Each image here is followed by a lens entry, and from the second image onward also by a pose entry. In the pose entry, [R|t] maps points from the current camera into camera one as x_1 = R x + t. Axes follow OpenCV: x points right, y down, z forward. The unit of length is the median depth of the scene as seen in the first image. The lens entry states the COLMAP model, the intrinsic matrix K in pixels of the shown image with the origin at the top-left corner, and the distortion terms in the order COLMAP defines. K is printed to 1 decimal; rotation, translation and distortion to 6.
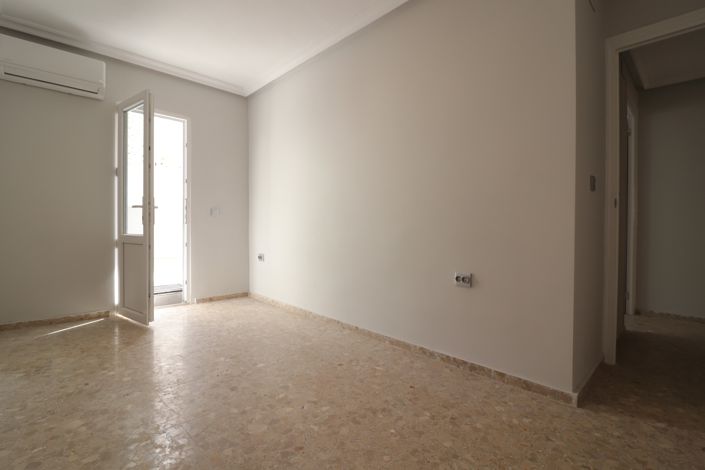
lens RADIAL K [[328.4, 0, 350.6], [0, 328.4, 229.6], [0, 0, 1]] dist [-0.004863, -0.007861]
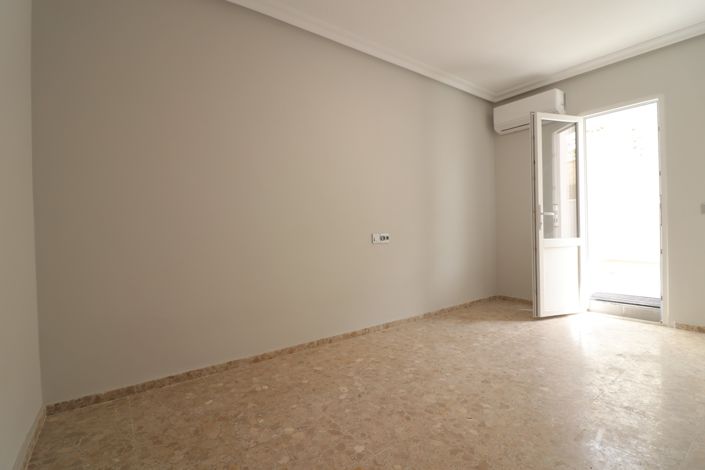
lens RADIAL K [[328.4, 0, 350.9], [0, 328.4, 235.7], [0, 0, 1]] dist [-0.004863, -0.007861]
pose [[-0.136842, 0.012046, -0.990520, 0.853060], [0.014875, 0.999838, 0.010104, -0.028492], [0.990481, -0.013351, -0.136999, 0.755557]]
